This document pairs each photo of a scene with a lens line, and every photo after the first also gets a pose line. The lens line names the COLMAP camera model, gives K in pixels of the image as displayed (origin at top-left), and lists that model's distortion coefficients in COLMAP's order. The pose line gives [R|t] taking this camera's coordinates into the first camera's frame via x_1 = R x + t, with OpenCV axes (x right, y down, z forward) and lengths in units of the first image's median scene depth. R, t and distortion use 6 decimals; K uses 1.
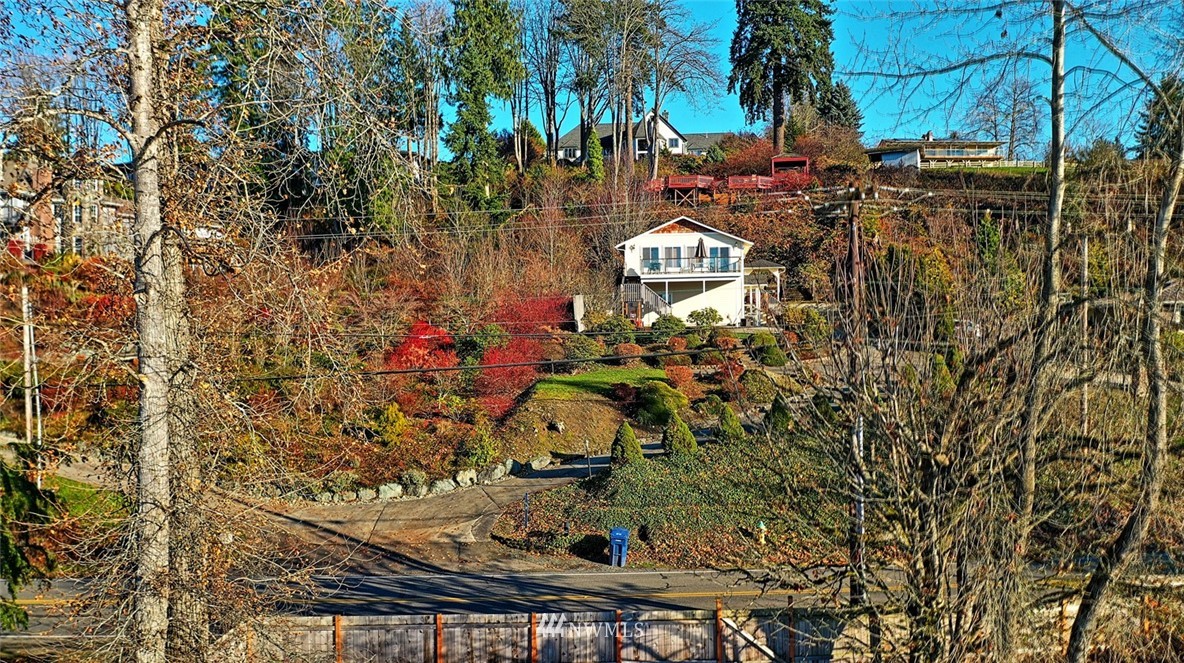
lens RADIAL K [[932.9, 0, 589.2], [0, 932.9, 335.5], [0, 0, 1]] dist [0.002413, -0.001837]
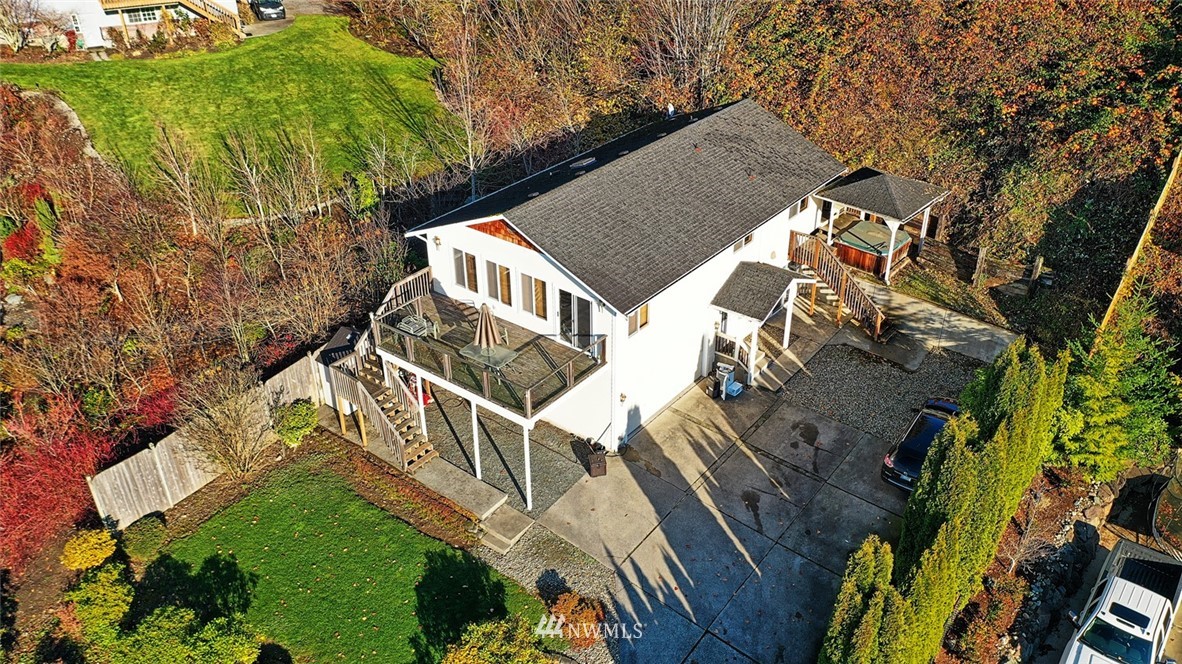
lens RADIAL K [[916.8, 0, 591.0], [0, 916.8, 332.0], [0, 0, 1]] dist [0.001458, -0.002832]
pose [[0.853649, 0.270038, -0.445379, 0.433637], [0.004017, 0.851664, 0.524072, -0.387634], [0.520833, -0.449163, 0.725938, 0.846194]]
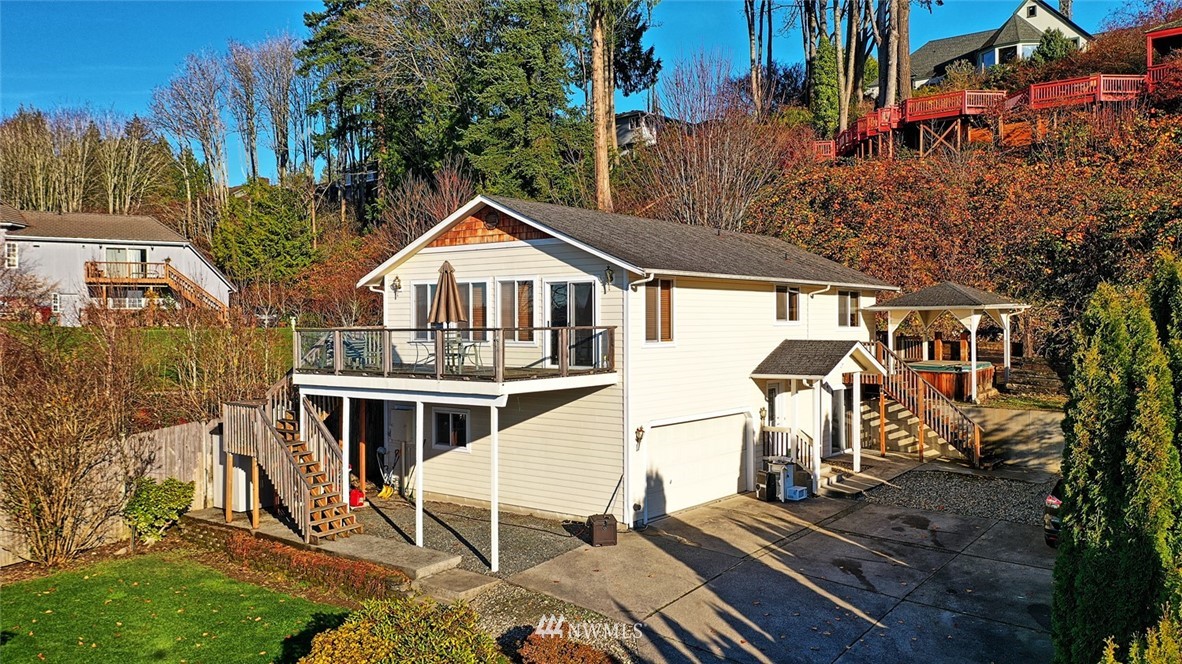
lens RADIAL K [[926.5, 0, 591.0], [0, 926.5, 332.0], [0, 0, 1]] dist [0.001879, 0.000495]
pose [[0.852636, 0.011192, -0.522386, 0.396505], [0.002082, 0.999690, 0.024816, -0.107105], [0.522502, -0.022246, 0.852348, 0.904417]]
